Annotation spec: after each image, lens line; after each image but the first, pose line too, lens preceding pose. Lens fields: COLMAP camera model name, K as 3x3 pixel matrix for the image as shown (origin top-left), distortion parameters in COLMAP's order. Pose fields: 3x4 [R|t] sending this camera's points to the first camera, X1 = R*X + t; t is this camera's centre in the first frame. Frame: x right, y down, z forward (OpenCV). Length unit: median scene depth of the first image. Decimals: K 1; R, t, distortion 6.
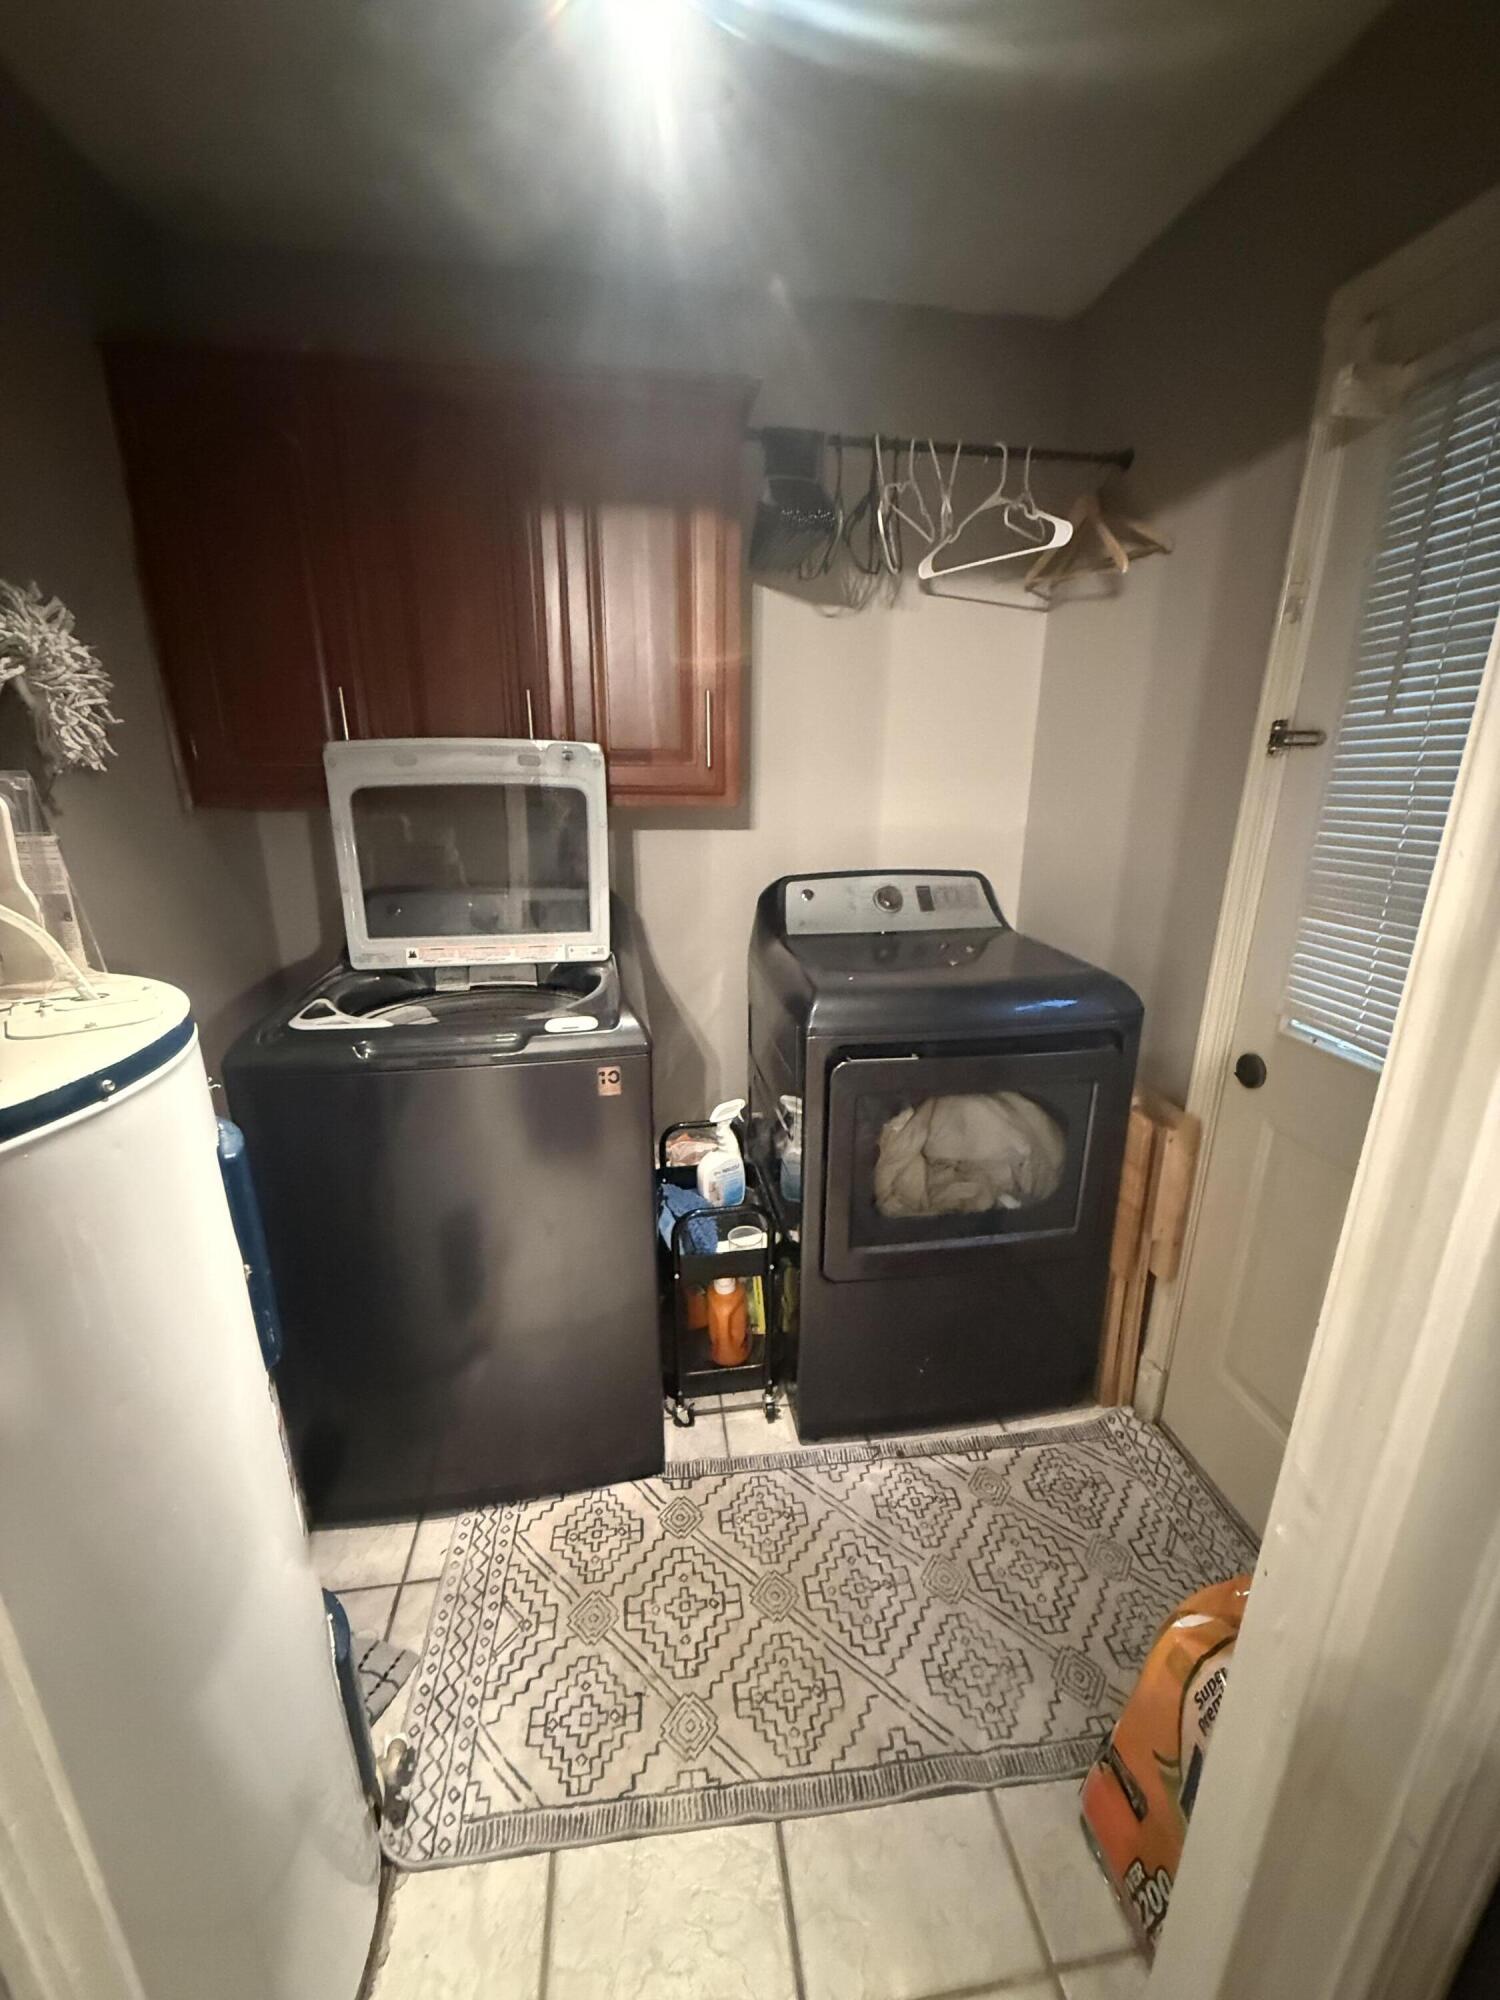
lens RADIAL K [[795.9, 0, 745.2], [0, 795.9, 1008.3], [0, 0, 1]] dist [-0.003635, 0.000039]
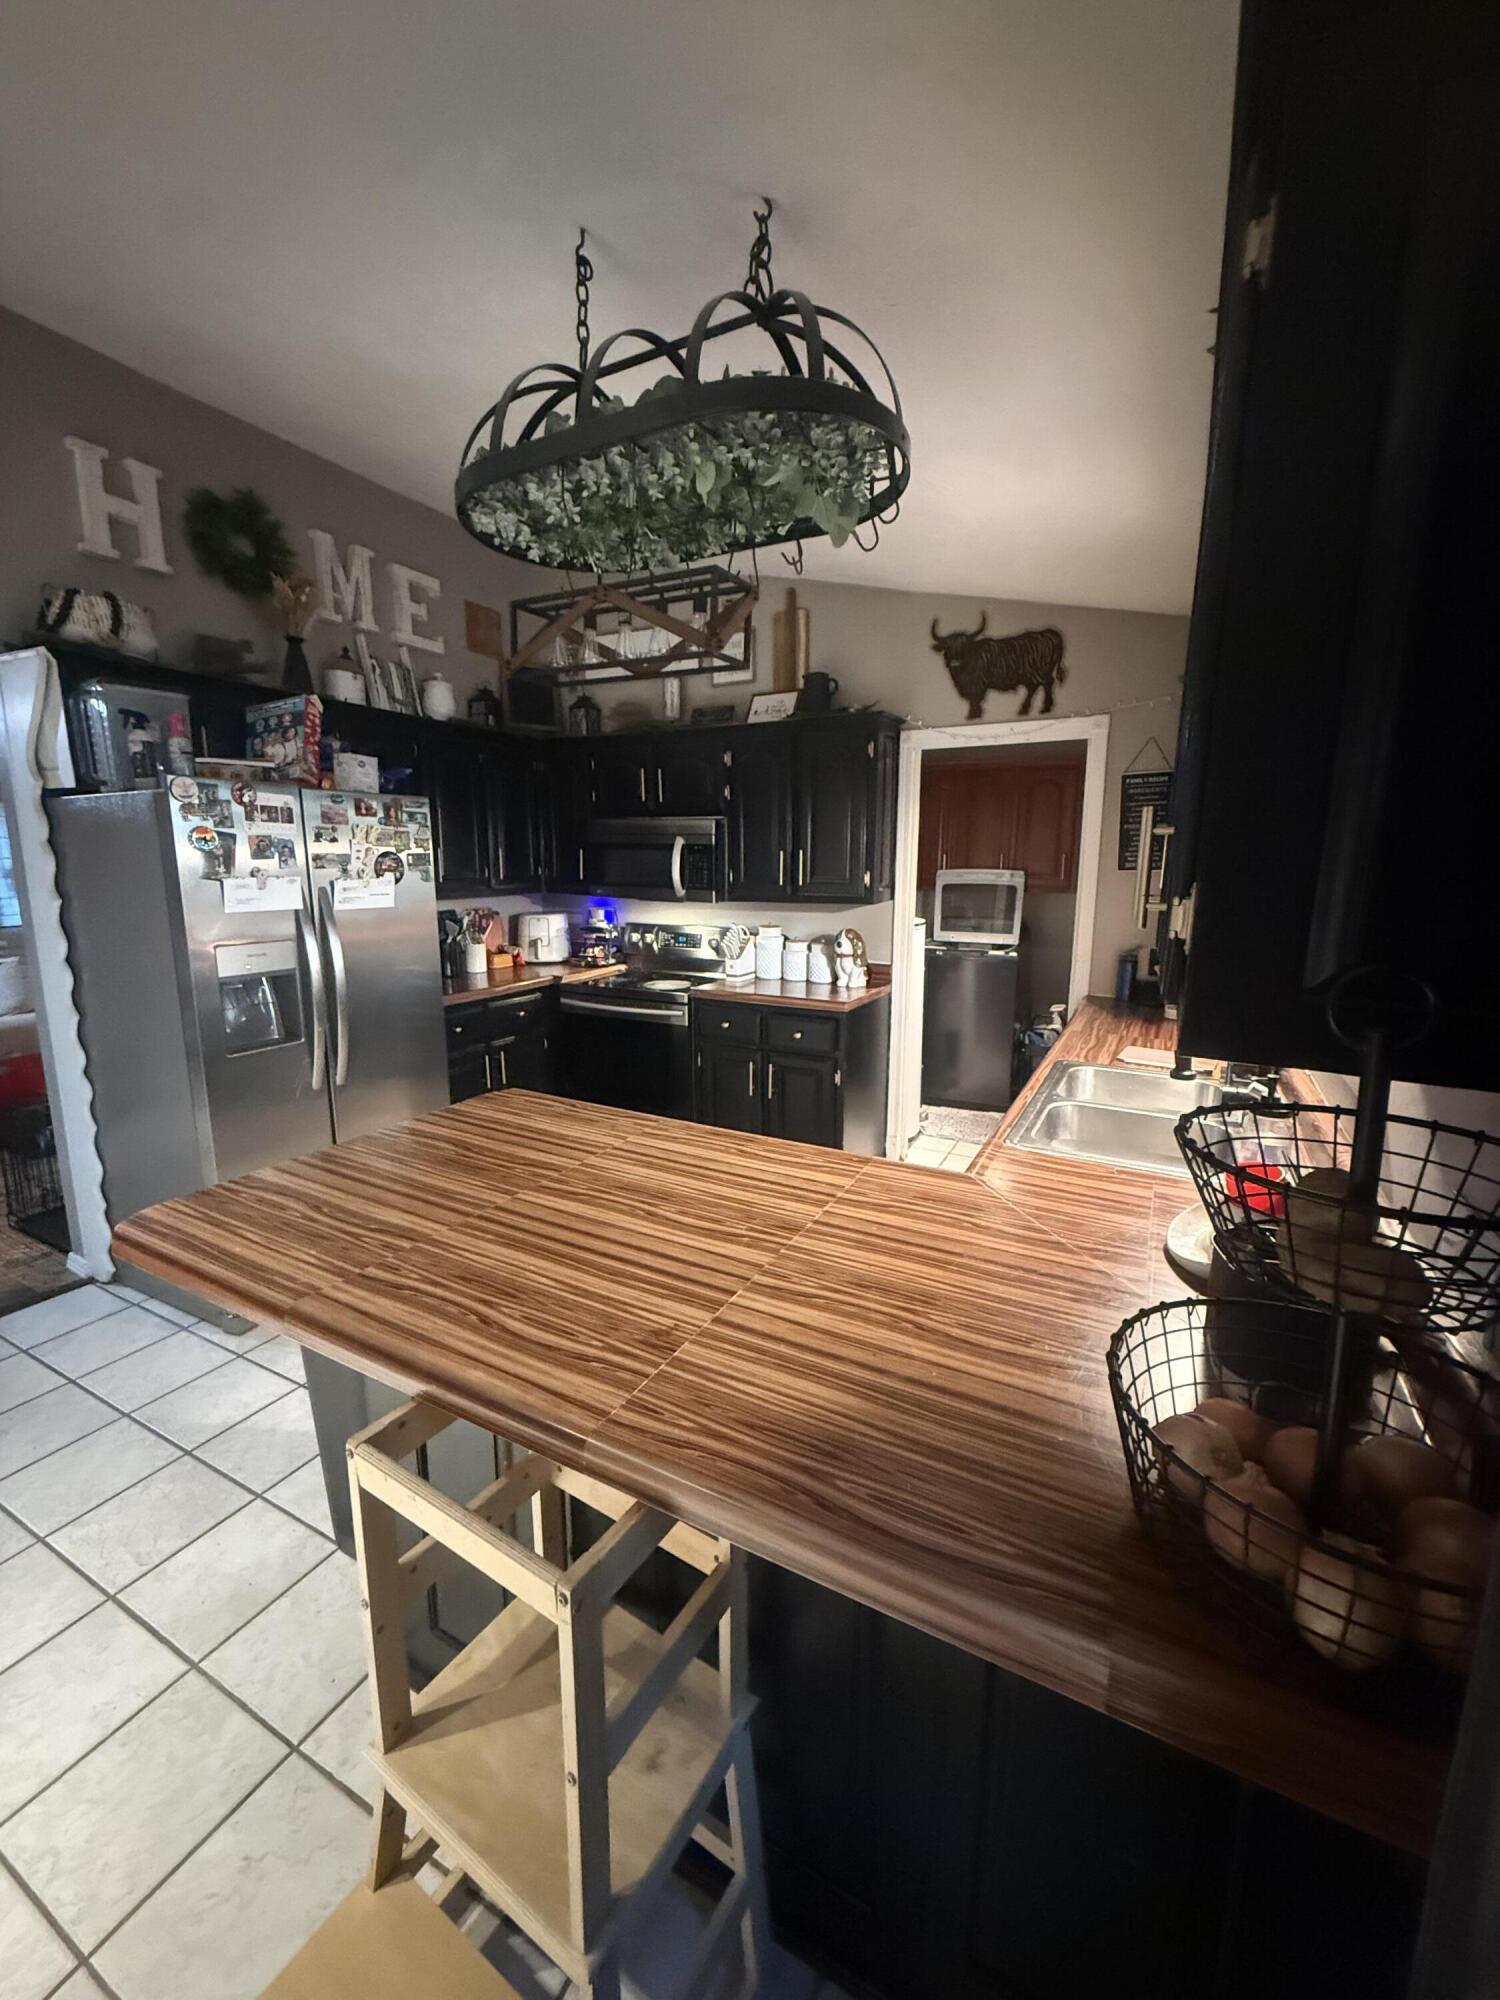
lens RADIAL K [[795.9, 0, 749.1], [0, 795.9, 1002.1], [0, 0, 1]] dist [-0.003635, 0.000039]
pose [[0.770294, 0.106601, -0.628716, 0.921701], [-0.180572, 0.982038, -0.054725, 0.481149], [0.611589, 0.155683, 0.775707, -1.804245]]
